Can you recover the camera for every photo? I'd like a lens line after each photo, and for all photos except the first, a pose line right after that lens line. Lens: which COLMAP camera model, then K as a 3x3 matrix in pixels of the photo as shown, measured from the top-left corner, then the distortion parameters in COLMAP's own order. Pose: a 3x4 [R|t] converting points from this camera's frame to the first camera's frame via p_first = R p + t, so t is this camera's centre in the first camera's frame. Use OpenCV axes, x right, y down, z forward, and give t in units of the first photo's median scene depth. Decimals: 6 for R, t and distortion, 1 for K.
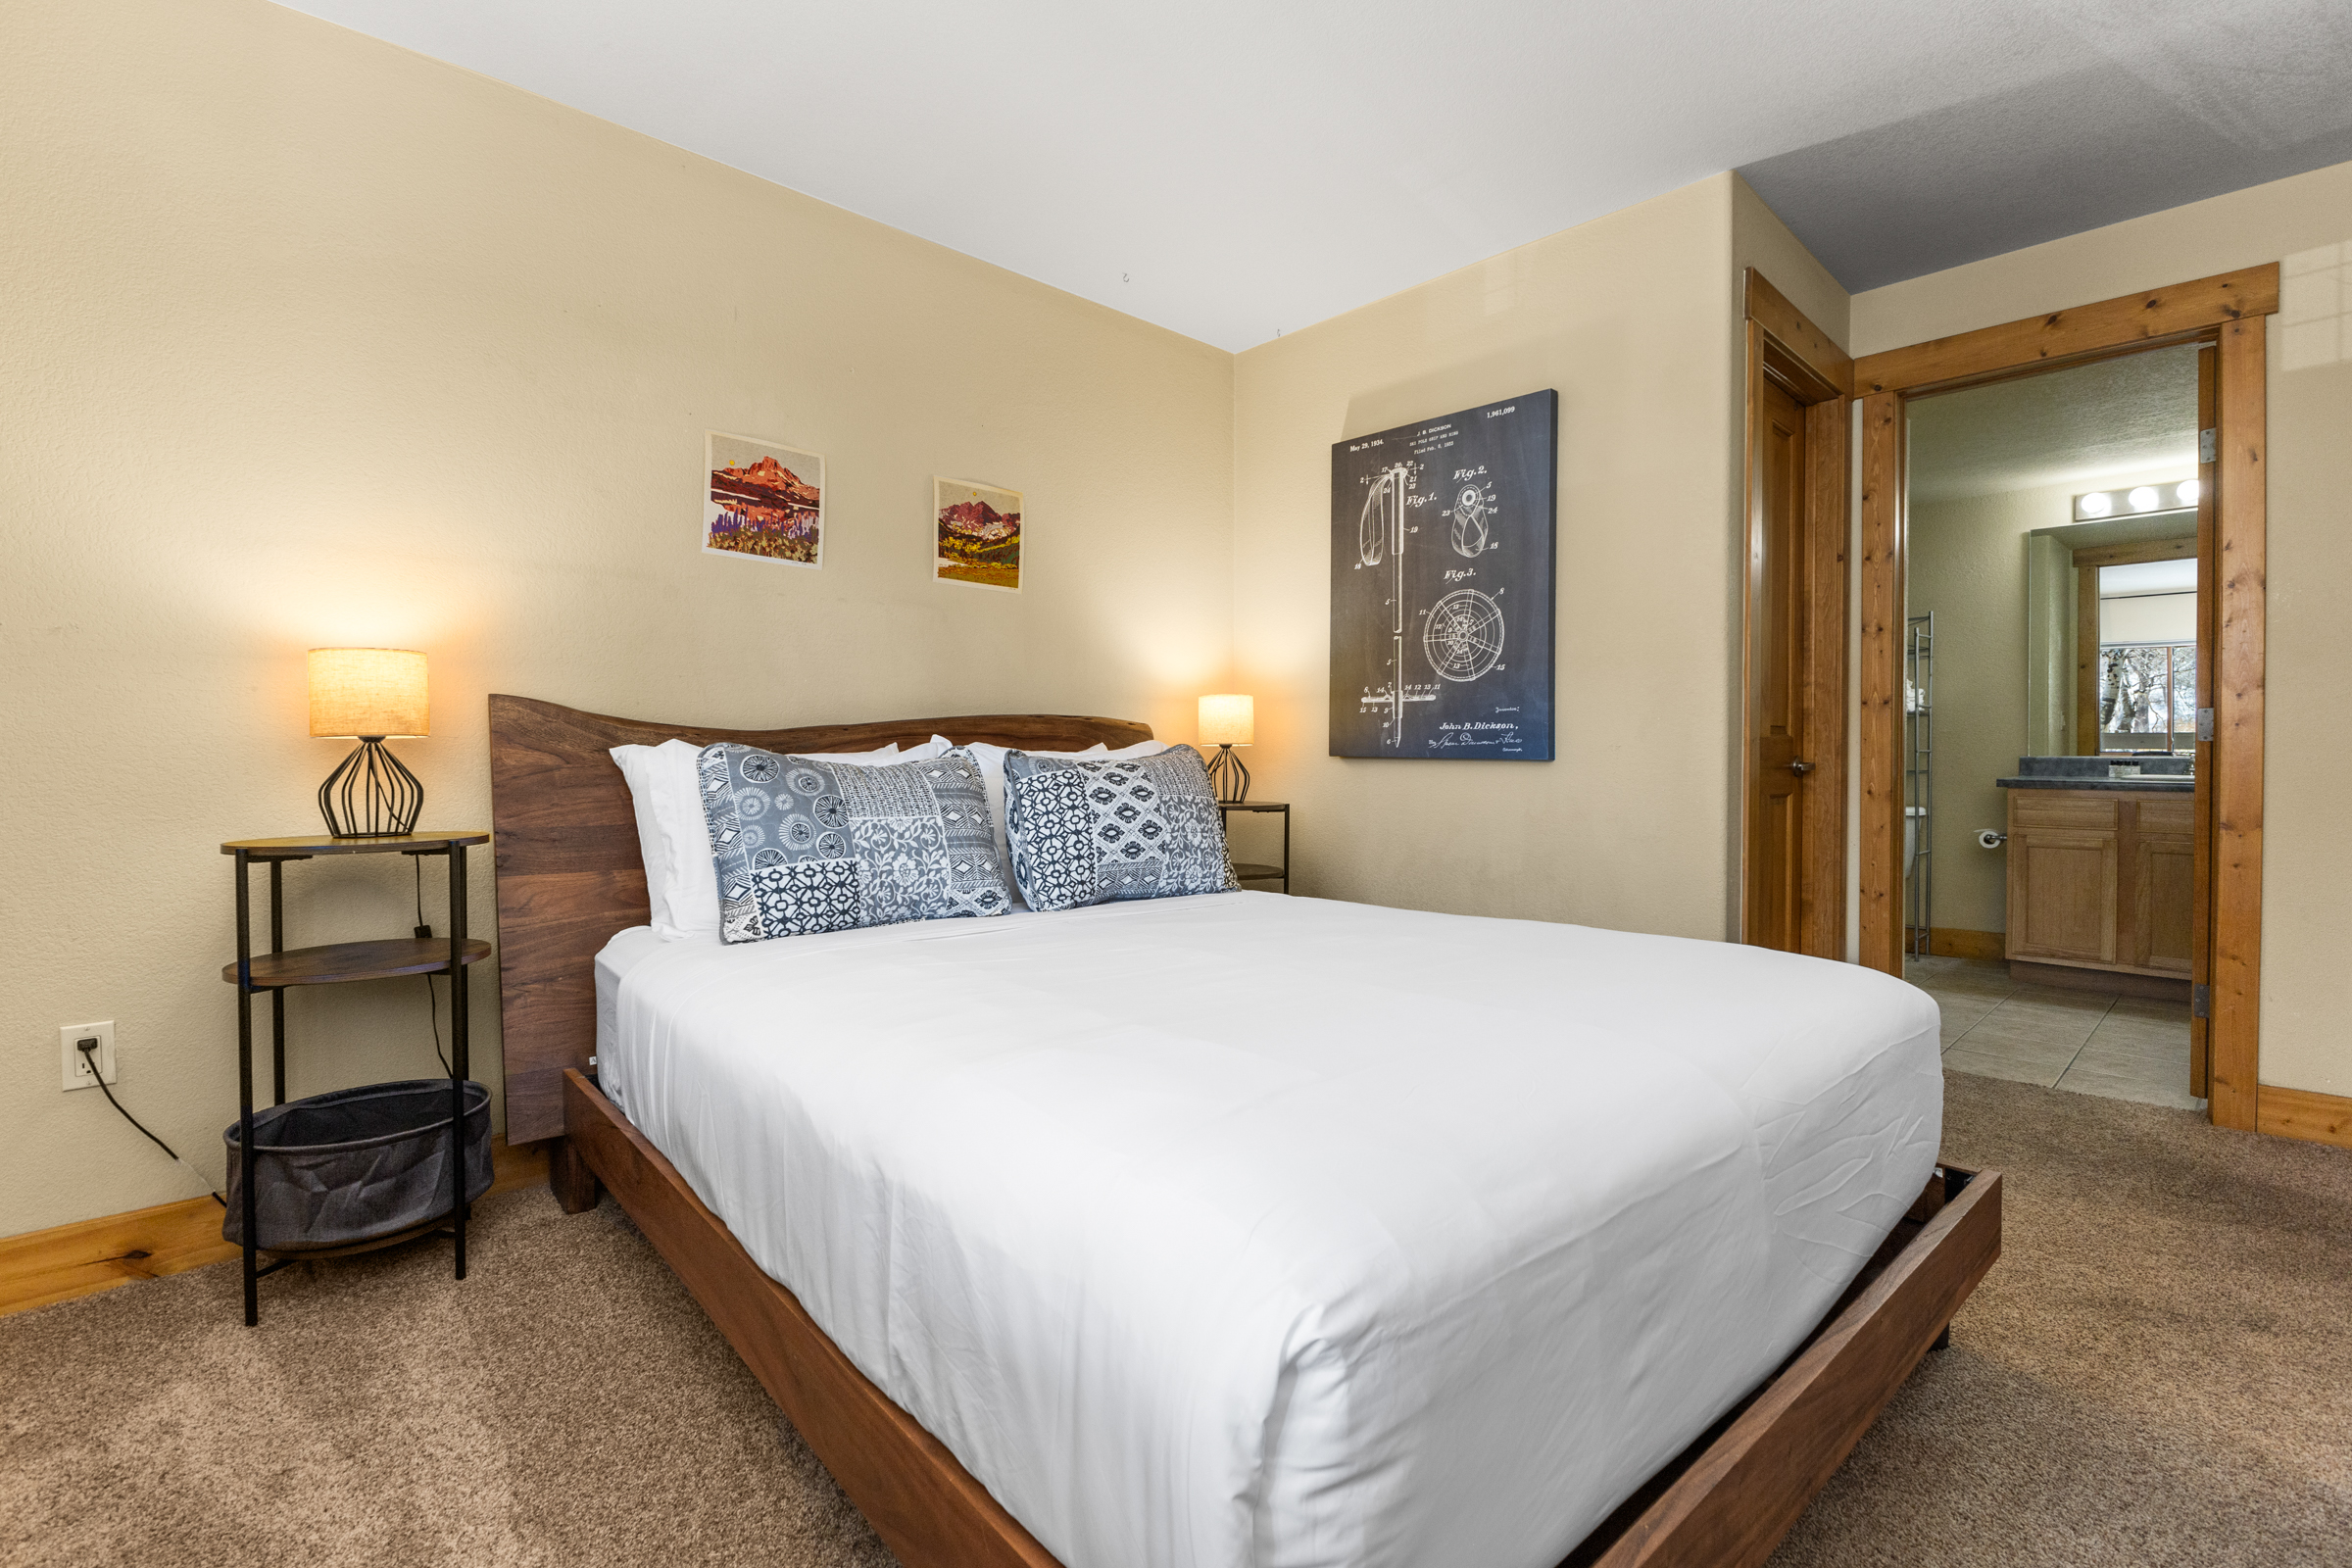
lens RADIAL K [[1061.2, 0, 1177.6], [0, 1061.2, 764.4], [0, 0, 1]] dist [-0.008995, -0.000182]
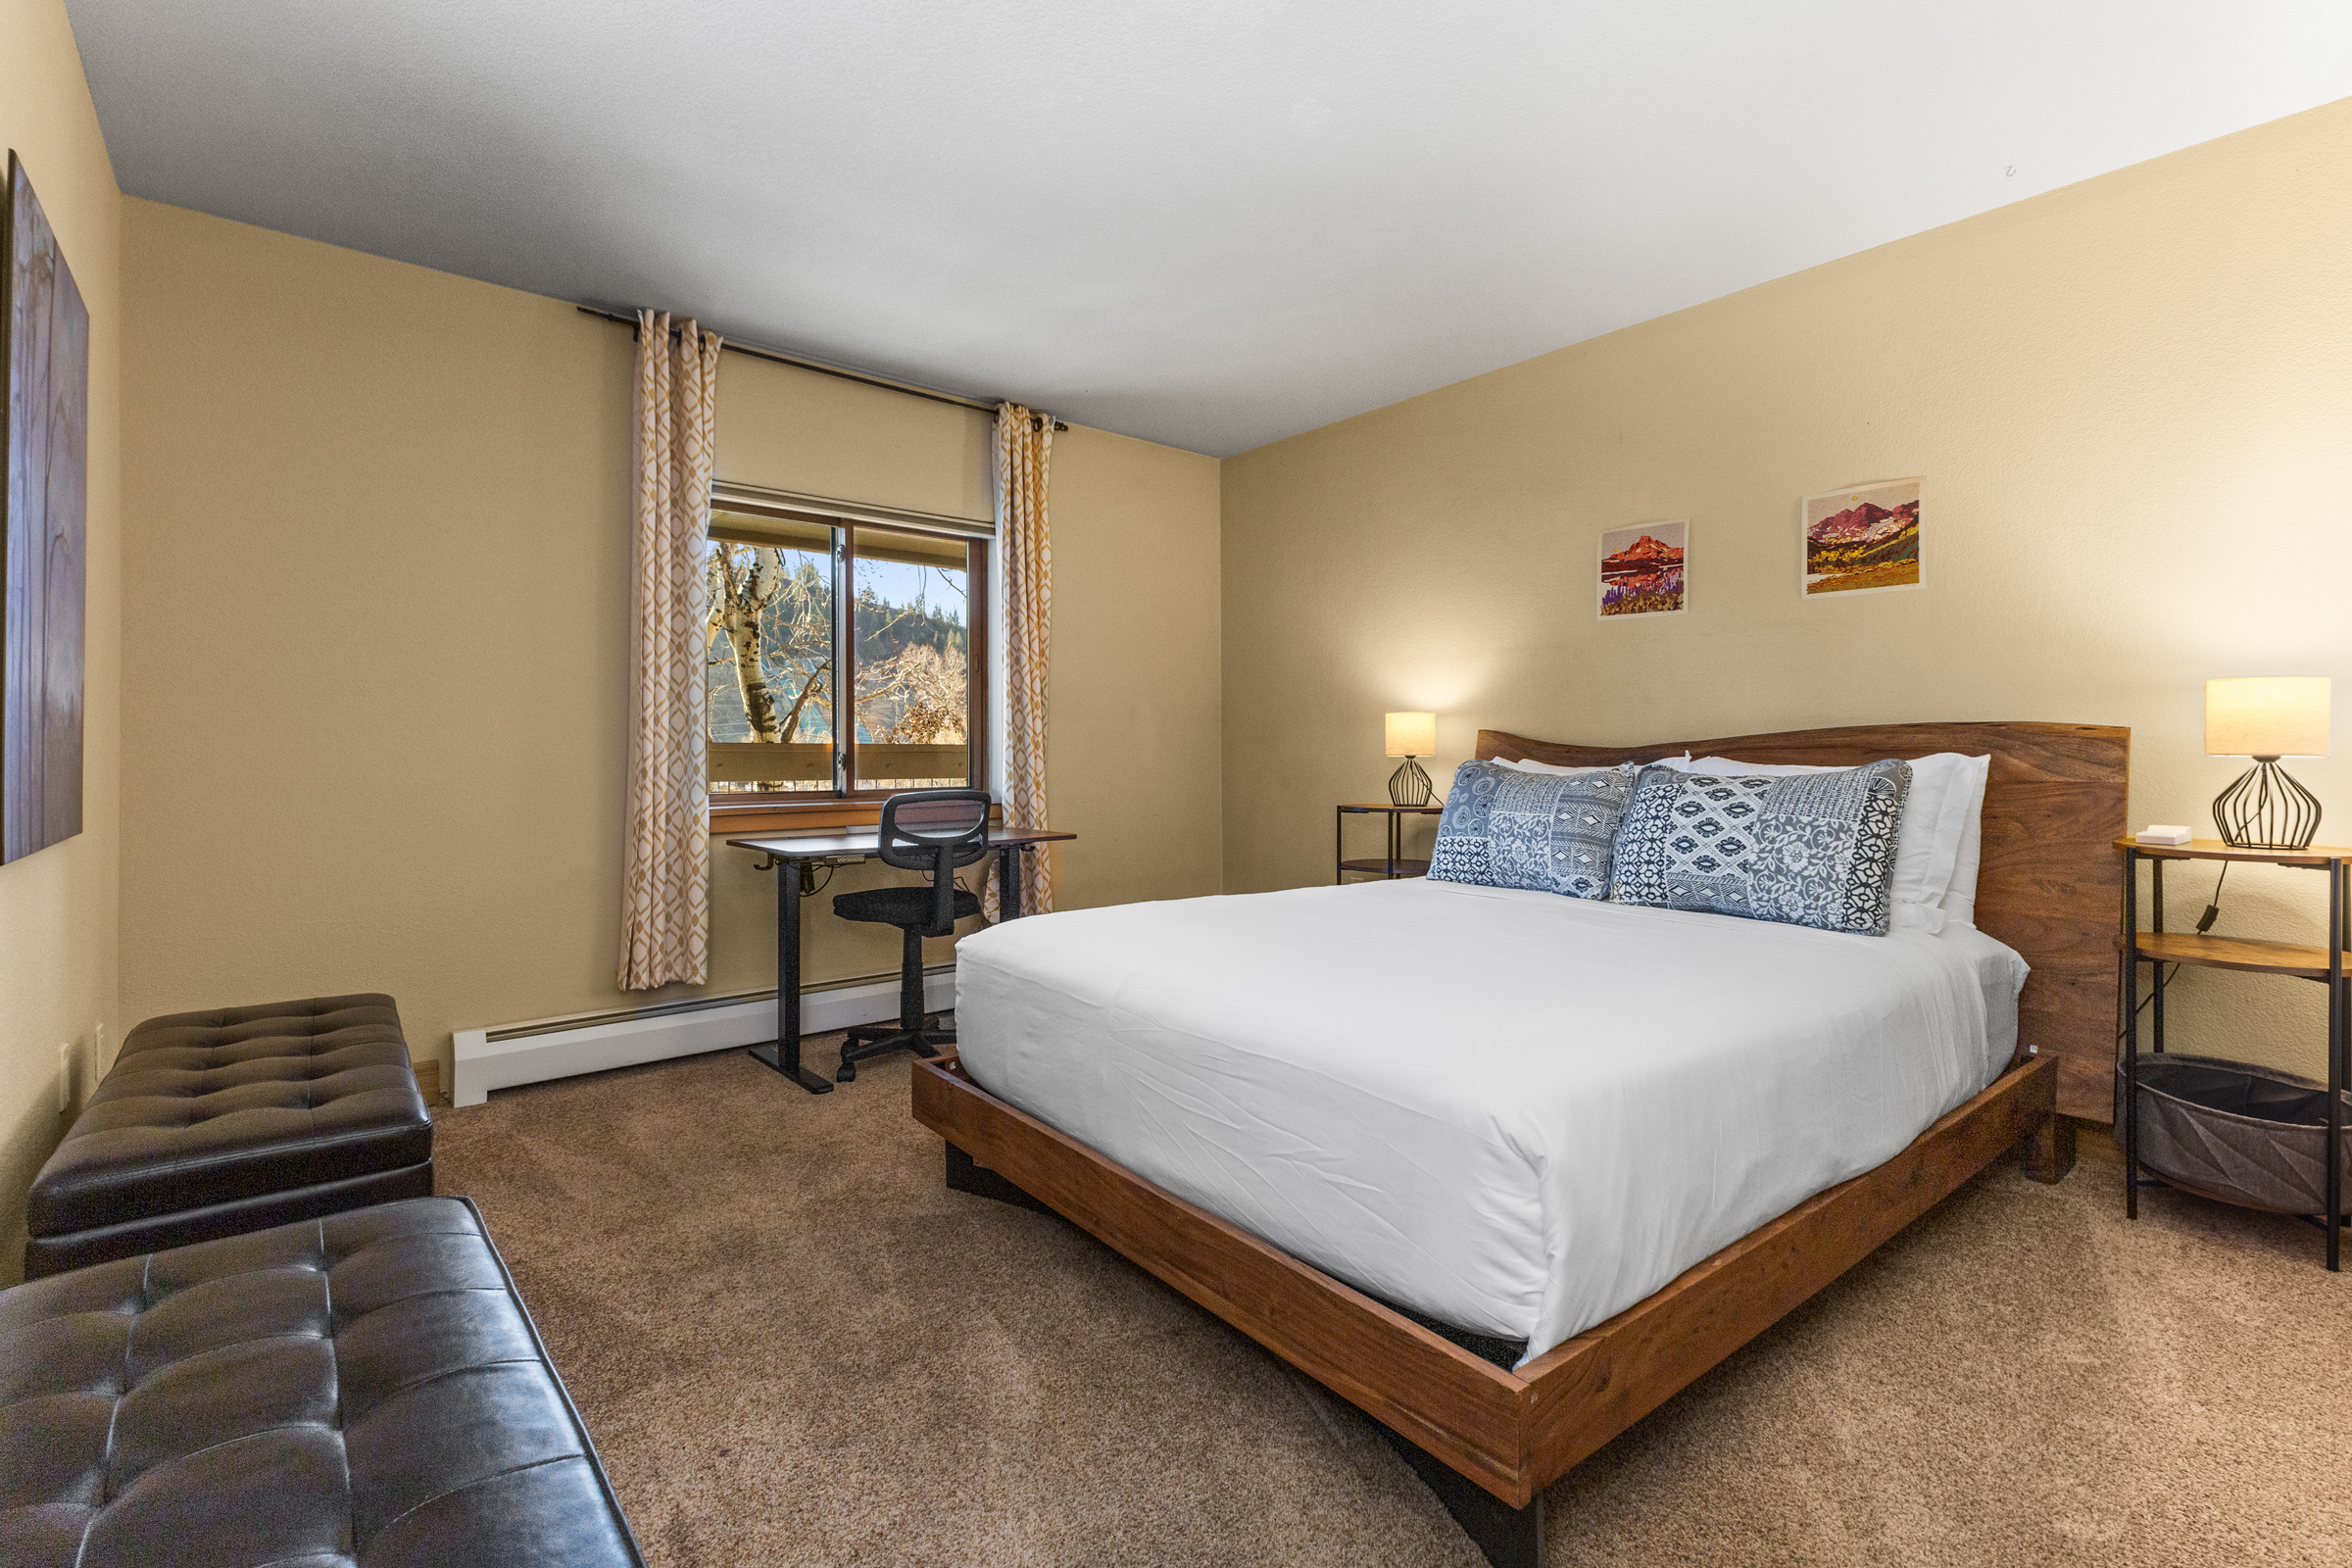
lens RADIAL K [[1063.4, 0, 1176.2], [0, 1063.4, 749.4], [0, 0, 1]] dist [0.008817, -0.000565]
pose [[-0.055547, -0.003656, -0.998449, 1.099828], [-0.005371, 0.999980, -0.003362, -0.025840], [0.998442, 0.005176, -0.055566, 0.587948]]
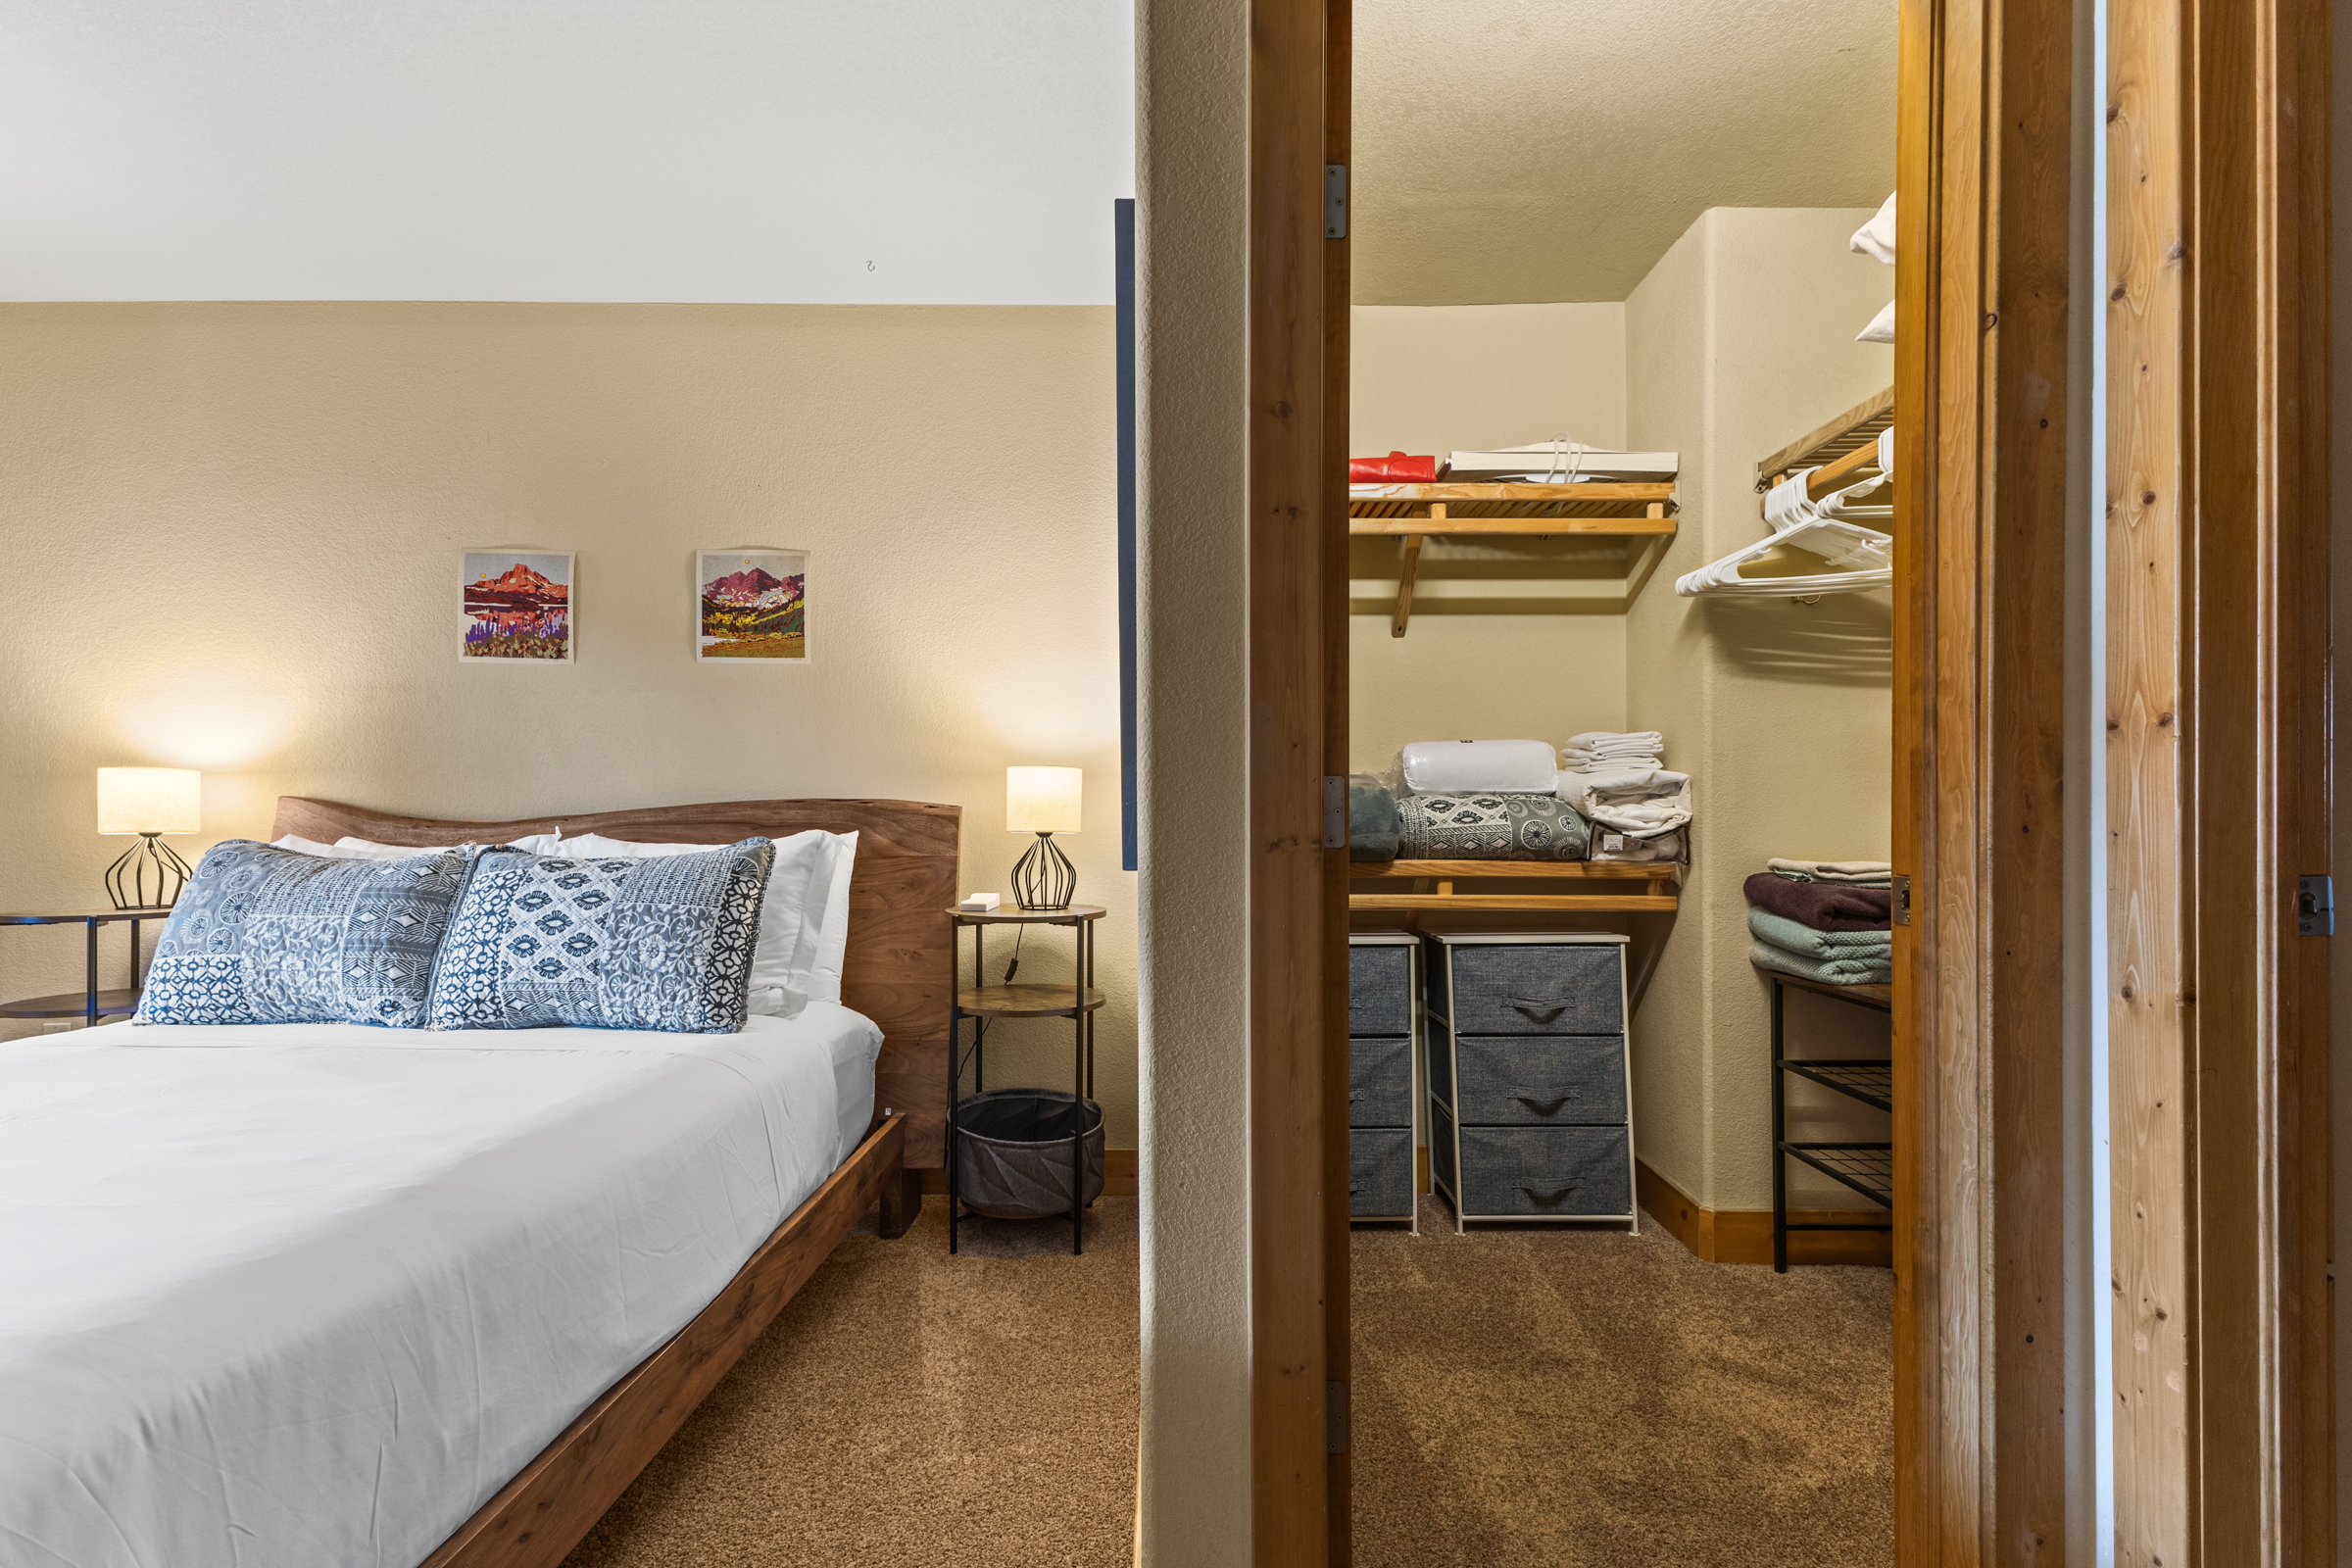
lens RADIAL K [[1055.2, 0, 1176.3], [0, 1055.2, 823.3], [0, 0, 1]] dist [0.016567, -0.000101]
pose [[0.732257, 0.000917, -0.681027, 0.957462], [-0.004239, 0.999986, -0.003210, -0.035007], [0.681015, 0.005237, 0.732251, 0.781945]]
